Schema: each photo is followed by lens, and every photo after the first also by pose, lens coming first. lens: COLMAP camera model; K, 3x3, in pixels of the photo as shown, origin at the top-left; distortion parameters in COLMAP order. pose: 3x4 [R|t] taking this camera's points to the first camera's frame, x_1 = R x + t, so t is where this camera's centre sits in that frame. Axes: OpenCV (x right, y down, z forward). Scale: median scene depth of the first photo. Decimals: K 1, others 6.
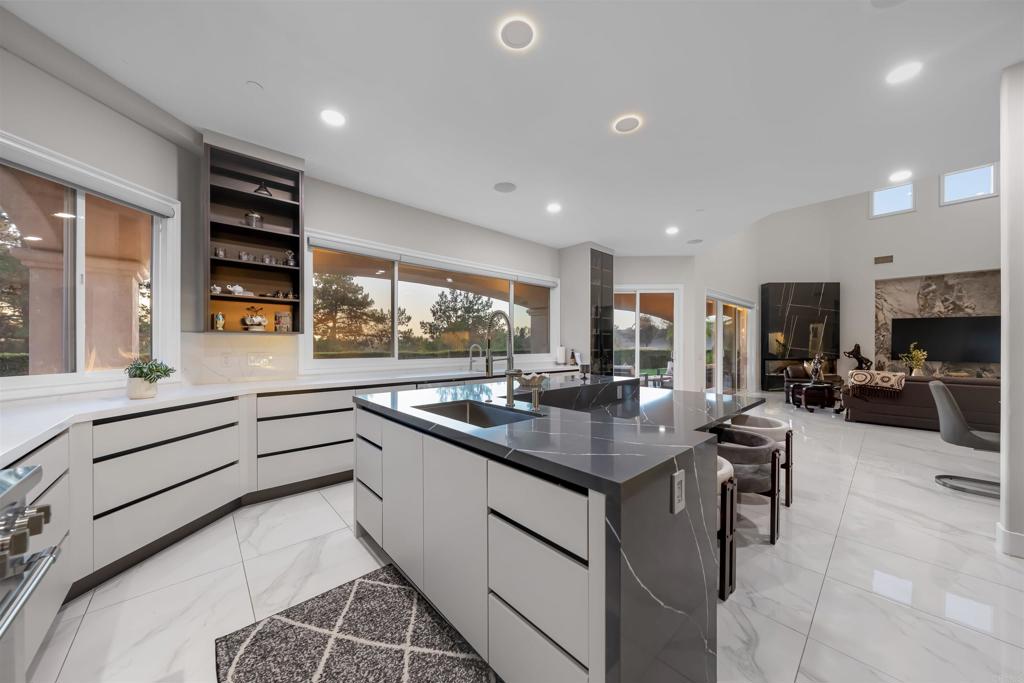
lens RADIAL K [[349.4, 0, 515.0], [0, 349.4, 345.0], [0, 0, 1]] dist [-0.001086, -0.000036]
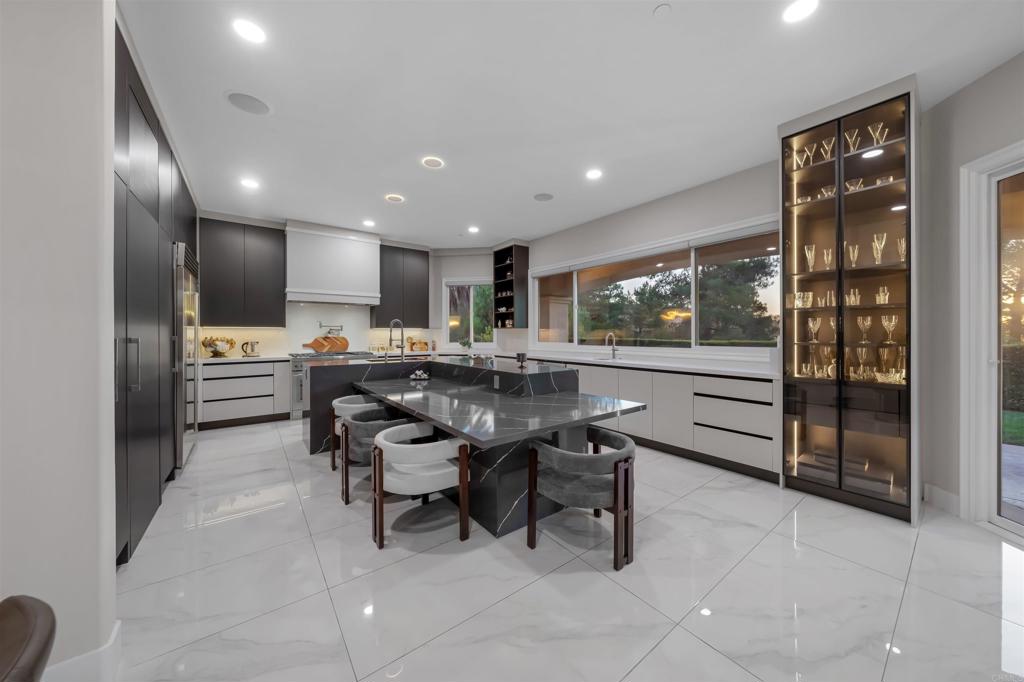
lens RADIAL K [[349.4, 0, 519.0], [0, 349.4, 334.6], [0, 0, 1]] dist [-0.001086, -0.000036]
pose [[-0.086703, 0.002717, -0.996231, 0.934829], [0.003193, 0.999992, 0.002449, -0.000707], [0.996229, -0.002968, -0.086711, 0.840907]]
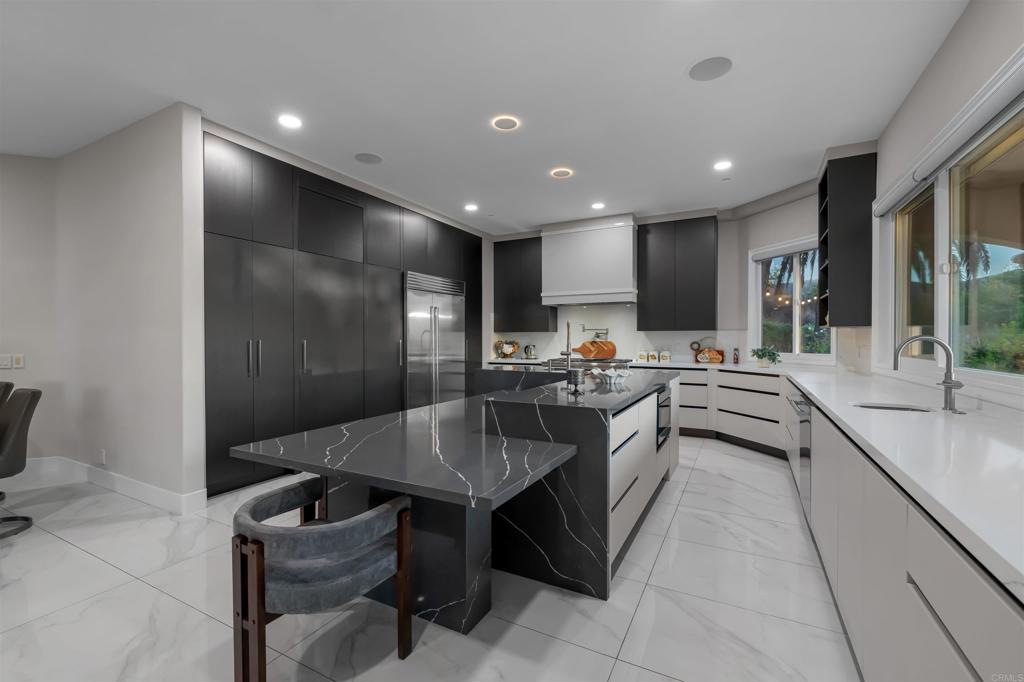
lens RADIAL K [[428.5, 0, 518.6], [0, 428.5, 342.1], [0, 0, 1]] dist [0.002740, 0.000327]
pose [[-0.938428, 0.004563, -0.345444, 0.424078], [0.002263, 0.999973, 0.007062, 0.000105], [0.345467, 0.005845, -0.938413, 1.305111]]
